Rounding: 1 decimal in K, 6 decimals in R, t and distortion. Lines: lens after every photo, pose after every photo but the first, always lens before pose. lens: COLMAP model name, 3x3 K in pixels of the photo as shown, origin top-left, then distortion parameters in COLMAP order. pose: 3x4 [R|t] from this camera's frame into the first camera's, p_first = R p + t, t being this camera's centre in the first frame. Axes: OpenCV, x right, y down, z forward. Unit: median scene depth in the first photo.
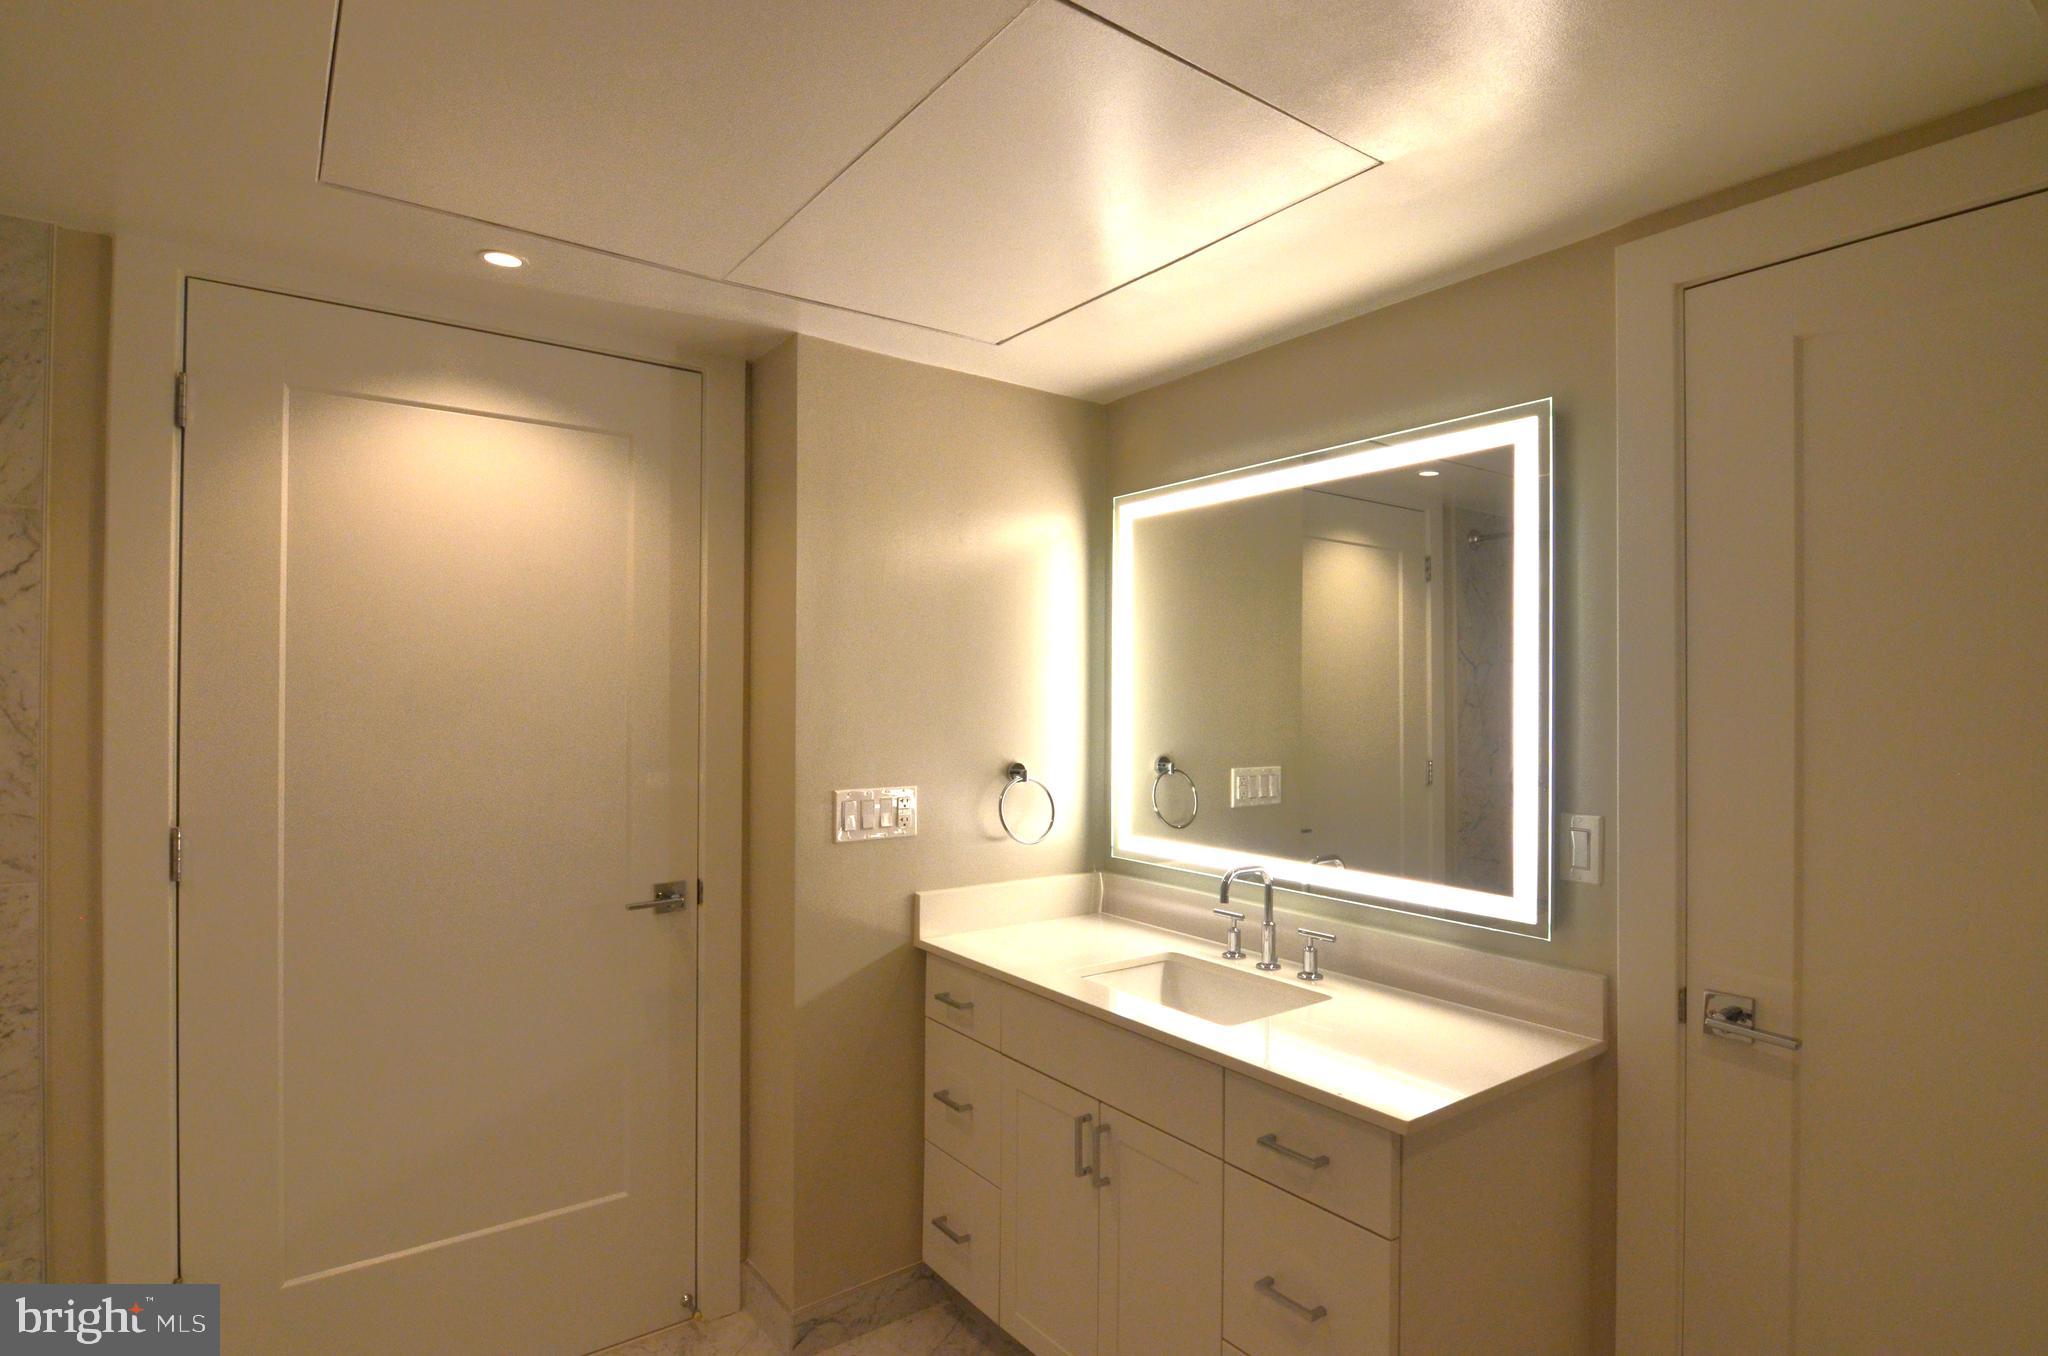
lens RADIAL K [[1017.6, 0, 1022.2], [0, 1017.6, 678.8], [0, 0, 1]] dist [-0.006439, 0.000105]
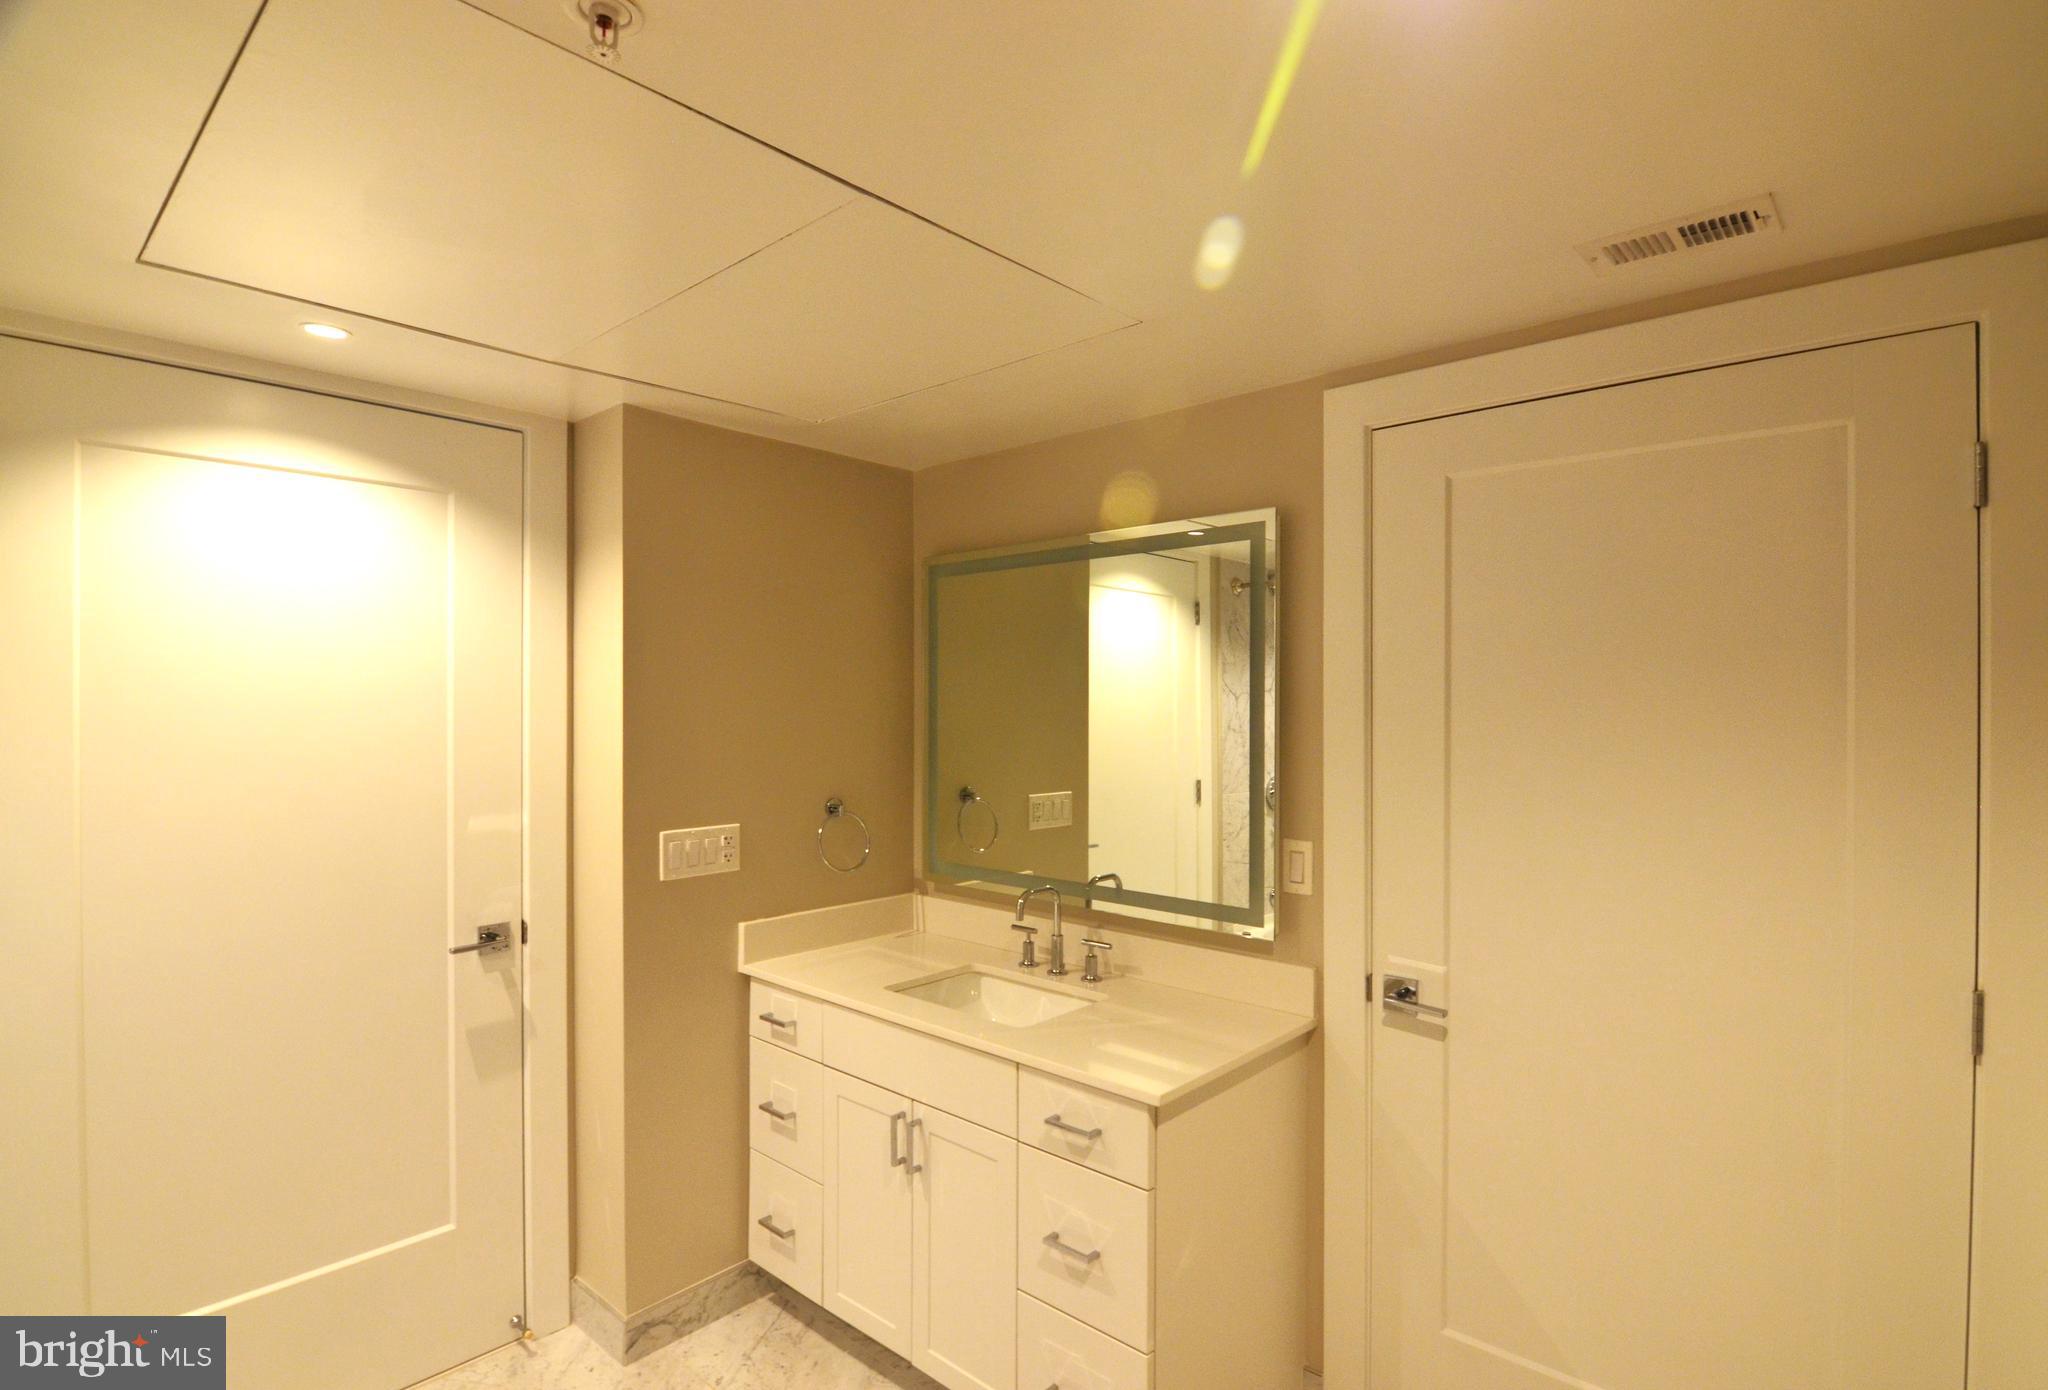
lens RADIAL K [[1024.1, 0, 1030.3], [0, 1024.1, 699.5], [0, 0, 1]] dist [-0.004828, -0.003299]
pose [[0.980306, -0.005868, 0.197395, -0.015942], [0.001735, 0.999776, 0.021100, -0.051448], [-0.197475, -0.020342, 0.980097, -0.127772]]
